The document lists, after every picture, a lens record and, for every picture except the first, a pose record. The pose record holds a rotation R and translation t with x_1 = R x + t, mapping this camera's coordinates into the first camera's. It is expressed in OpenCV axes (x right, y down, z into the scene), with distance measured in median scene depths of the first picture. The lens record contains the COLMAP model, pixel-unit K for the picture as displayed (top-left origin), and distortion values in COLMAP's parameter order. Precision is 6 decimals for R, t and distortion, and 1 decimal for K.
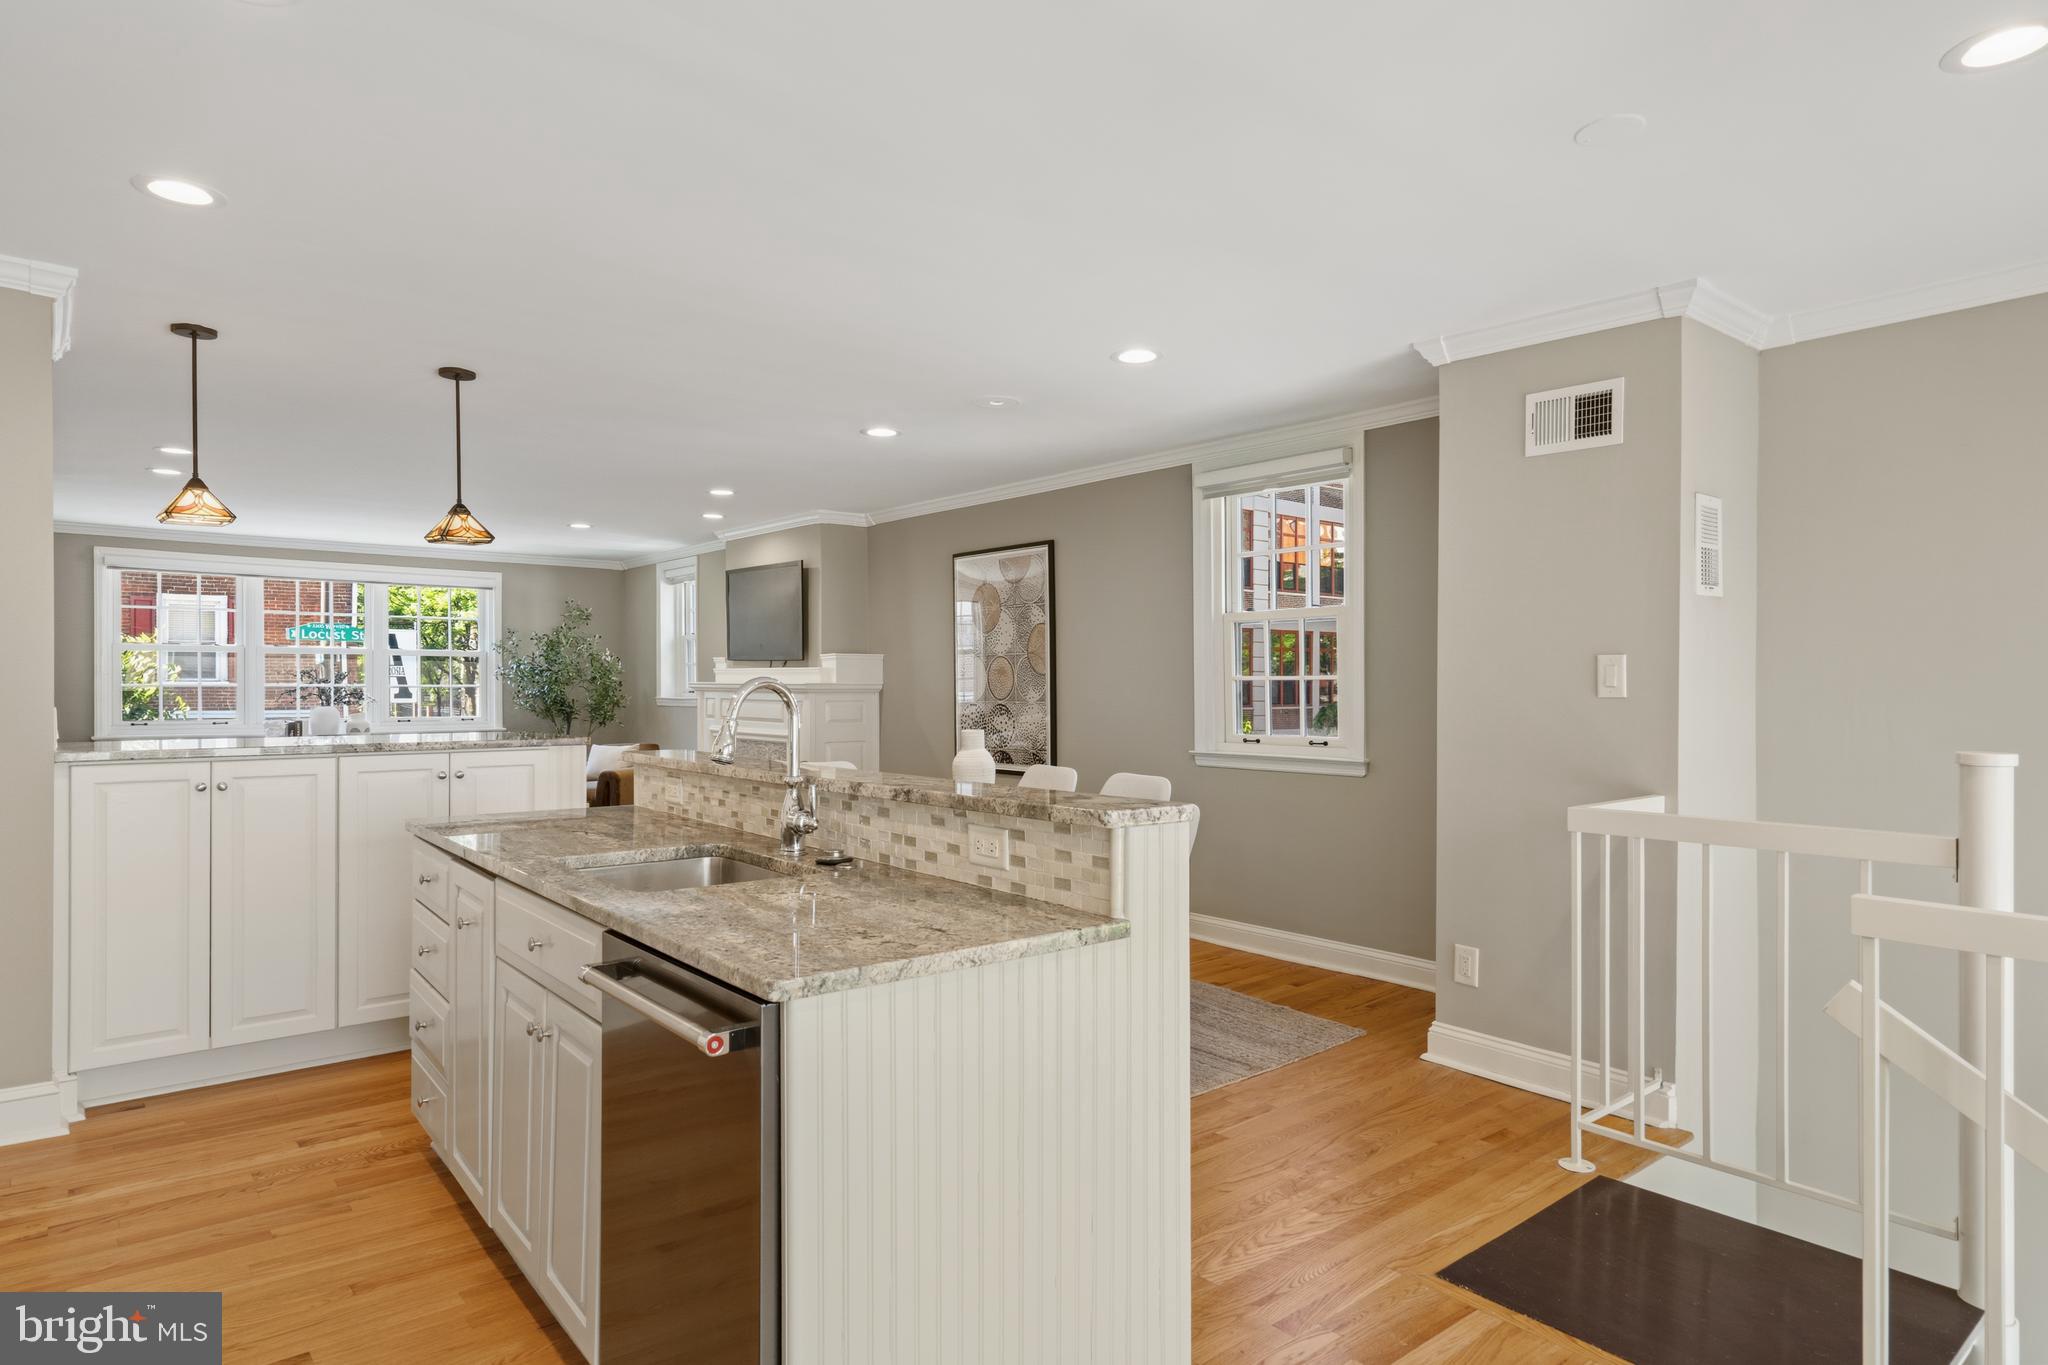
lens RADIAL K [[1173.3, 0, 1023.8], [0, 1173.3, 678.7], [0, 0, 1]] dist [0.006750, -0.000697]
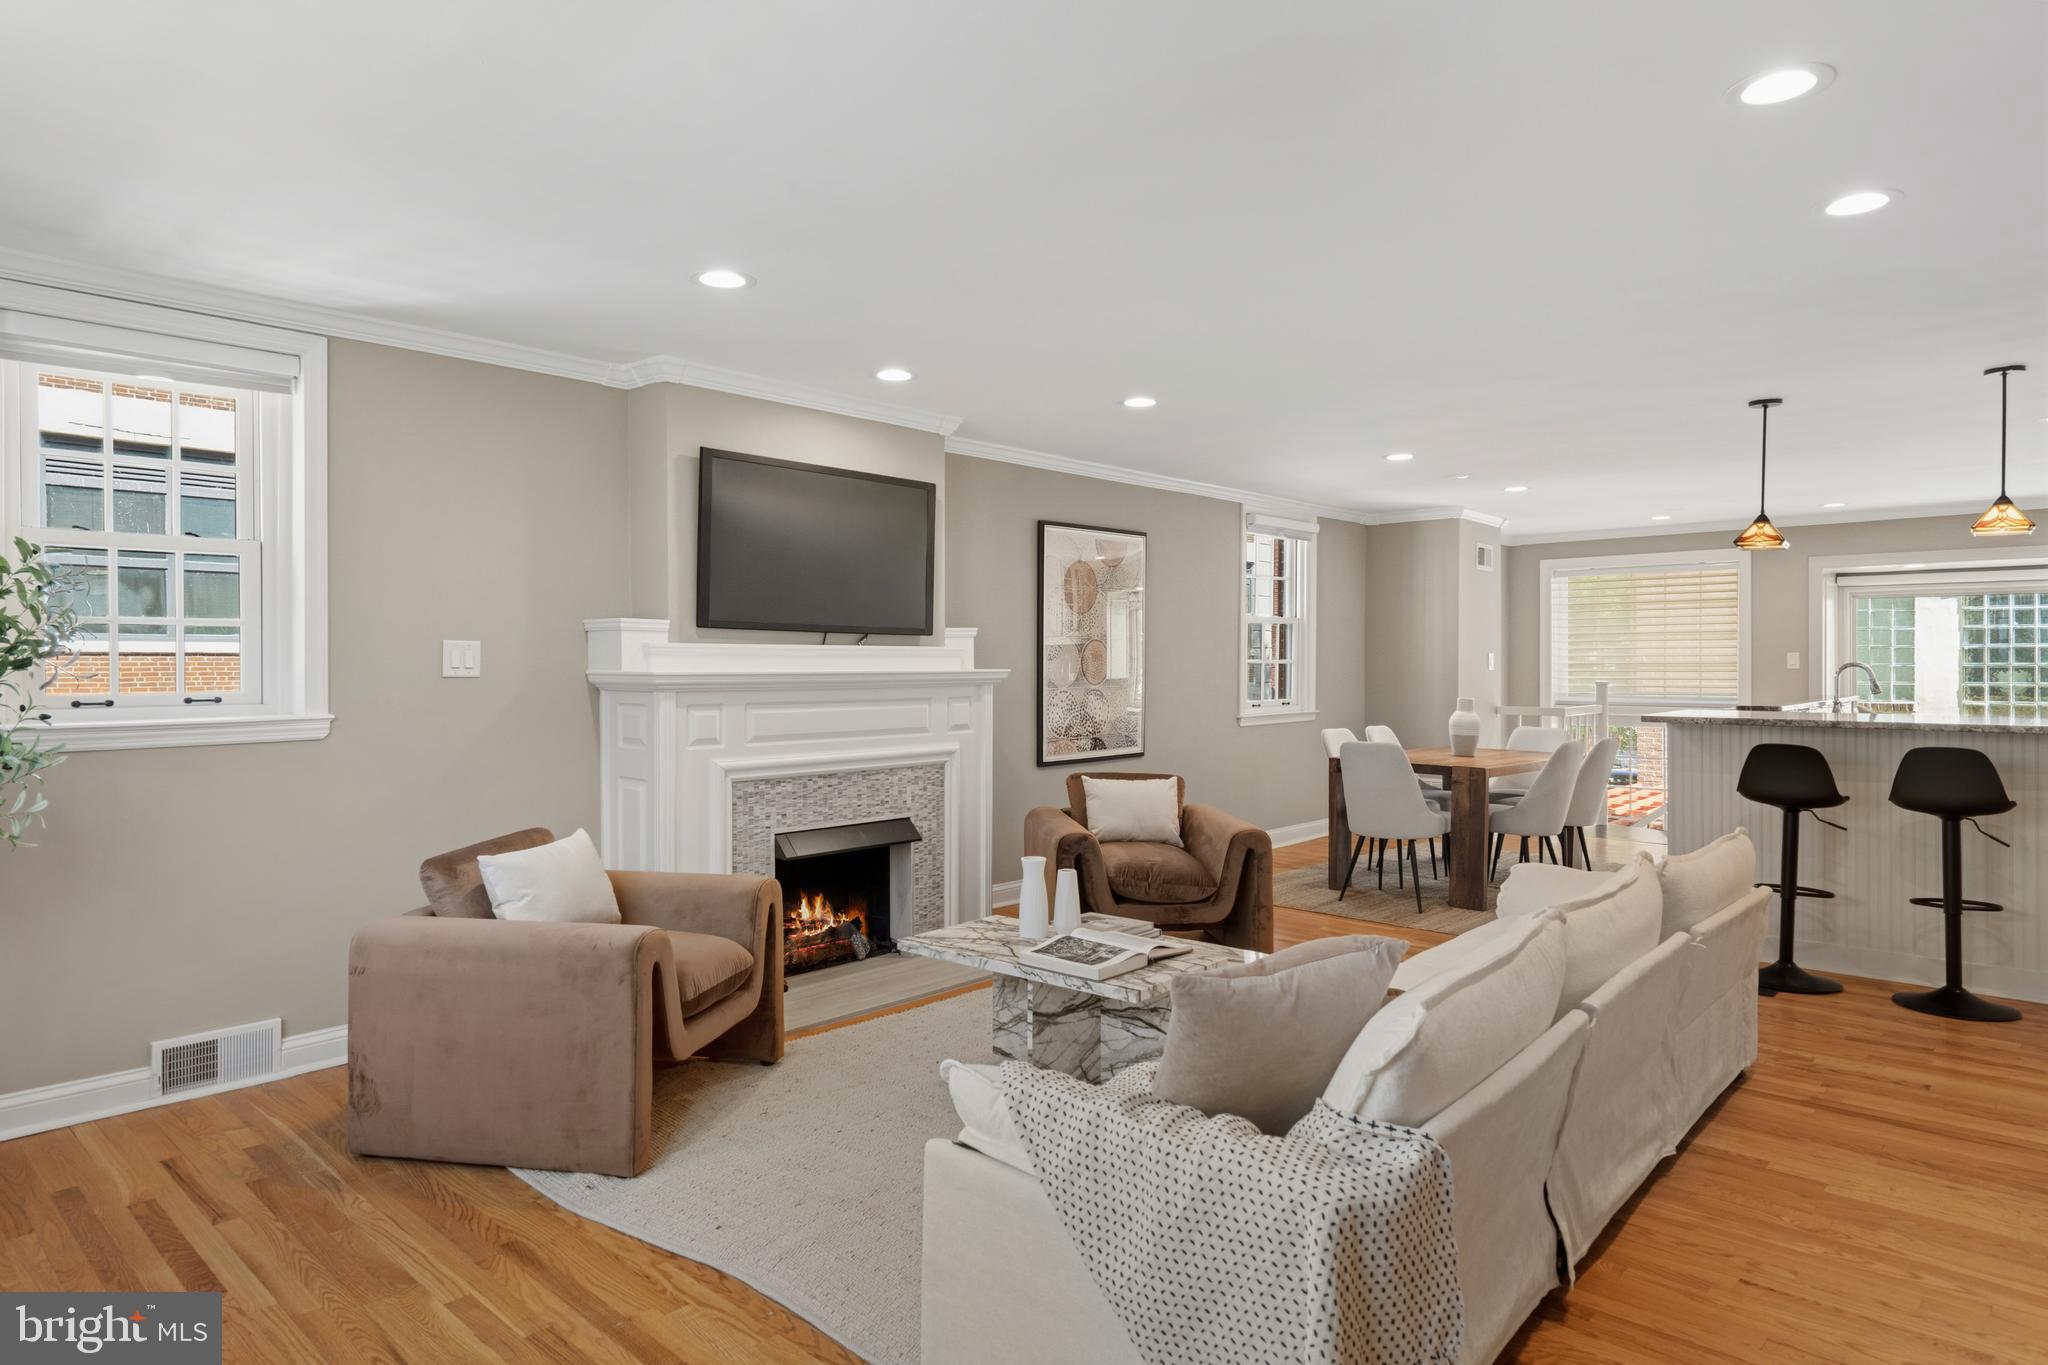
lens RADIAL K [[1173.3, 0, 1025.7], [0, 1173.3, 670.3], [0, 0, 1]] dist [0.006750, -0.000697]
pose [[-0.124456, -0.007378, 0.992198, -0.721156], [0.000382, 0.999972, 0.007484, -0.001098], [-0.992225, 0.001310, -0.124449, 0.874189]]
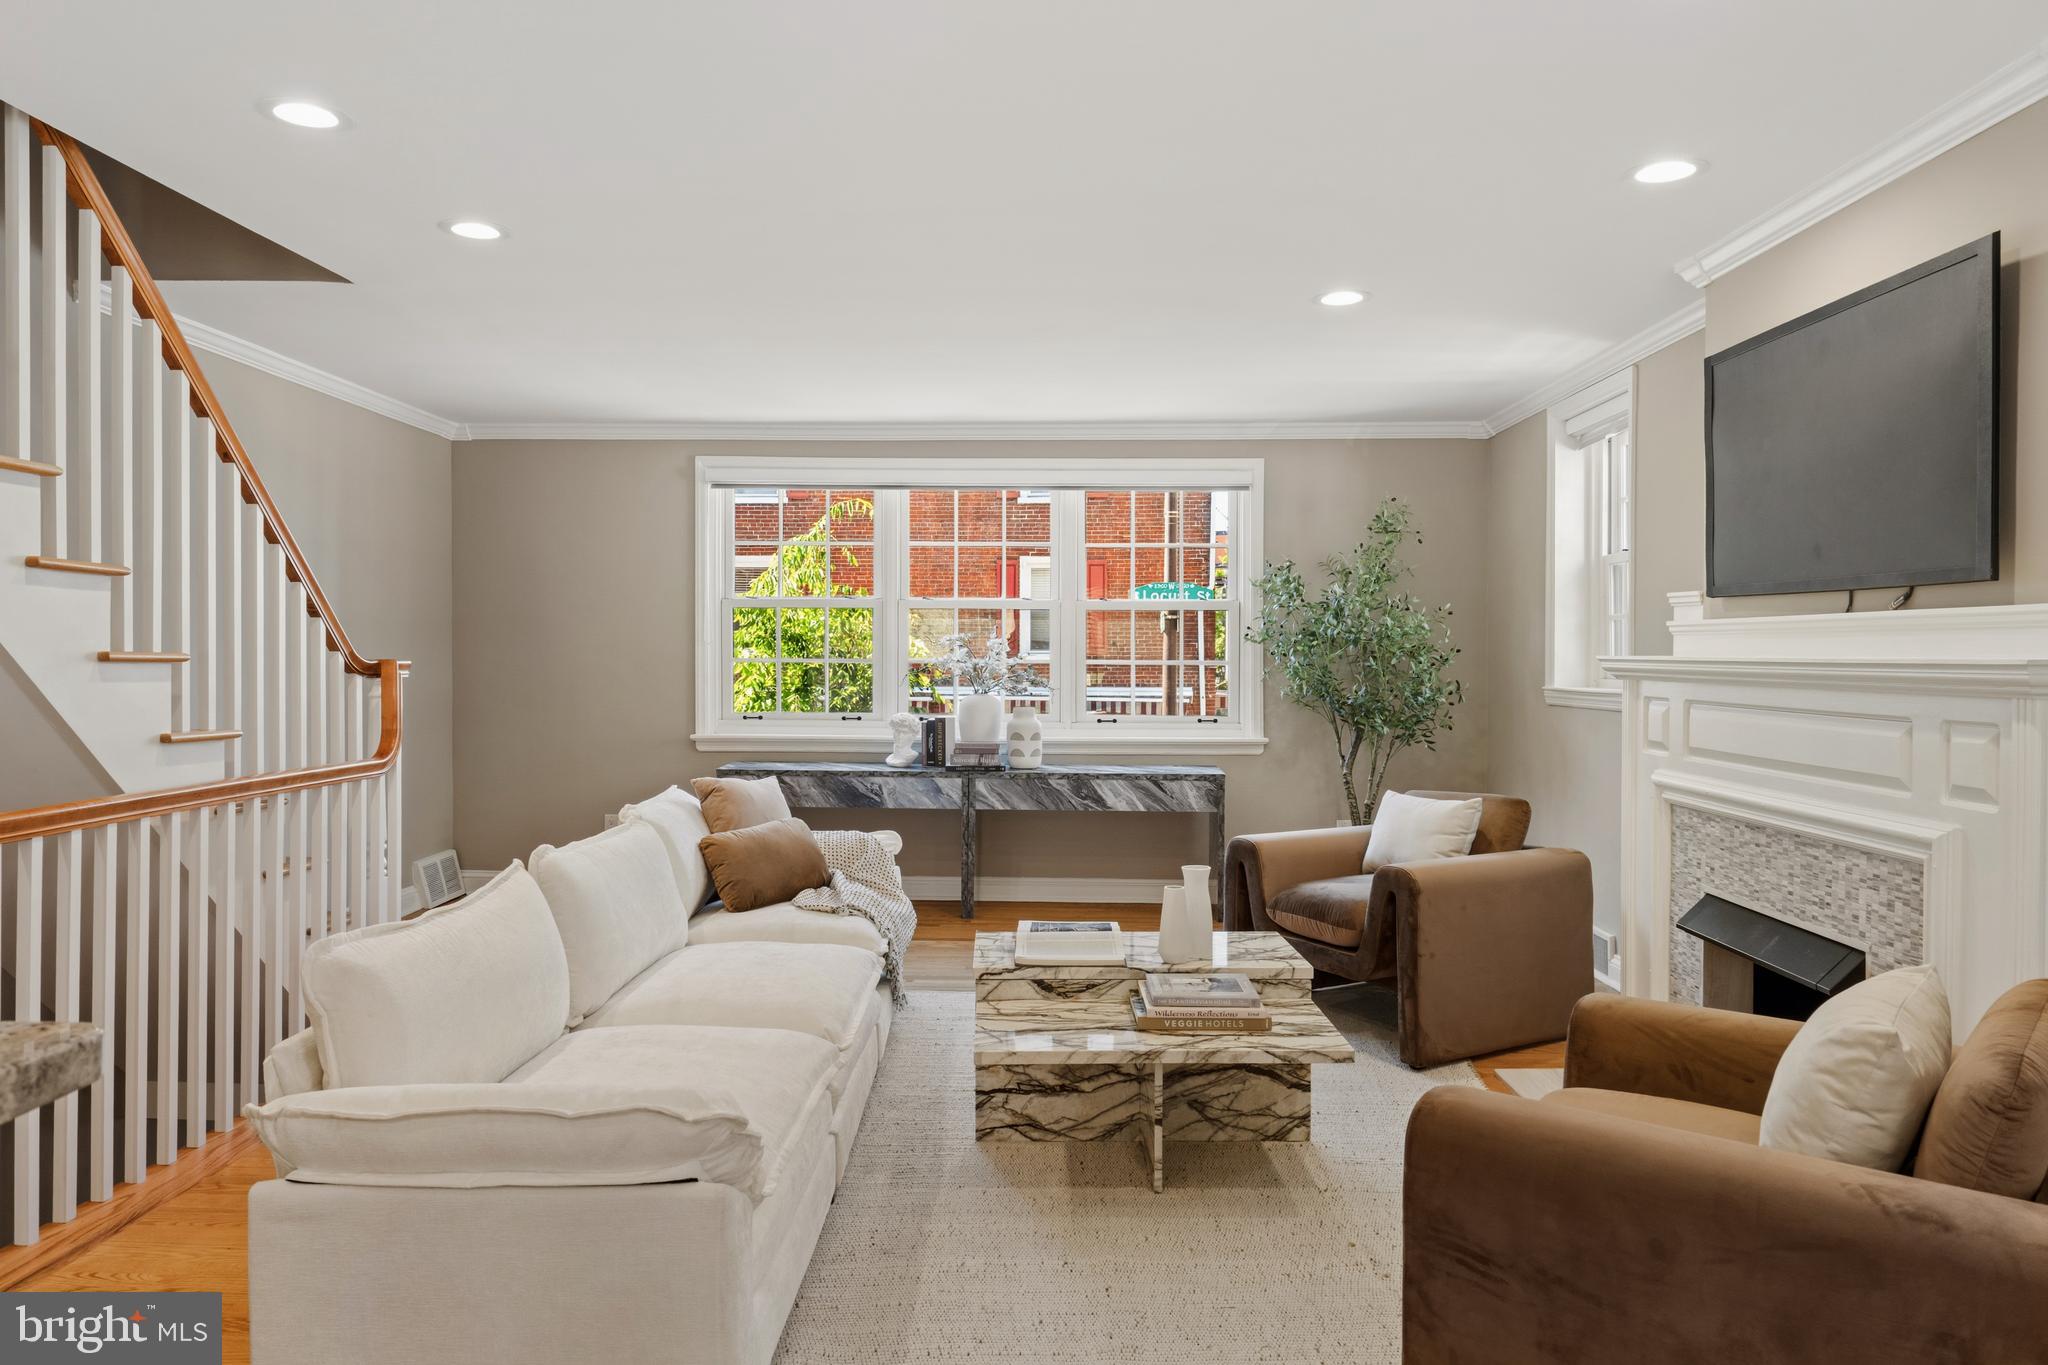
lens RADIAL K [[1344.1, 0, 1018.6], [0, 1344.1, 669.3], [0, 0, 1]] dist [0.029321, -0.002892]
pose [[0.749995, 0.007717, -0.661398, -0.123615], [0.001223, 0.999914, 0.013054, 0.001238], [0.661442, -0.010599, 0.749922, 0.500724]]
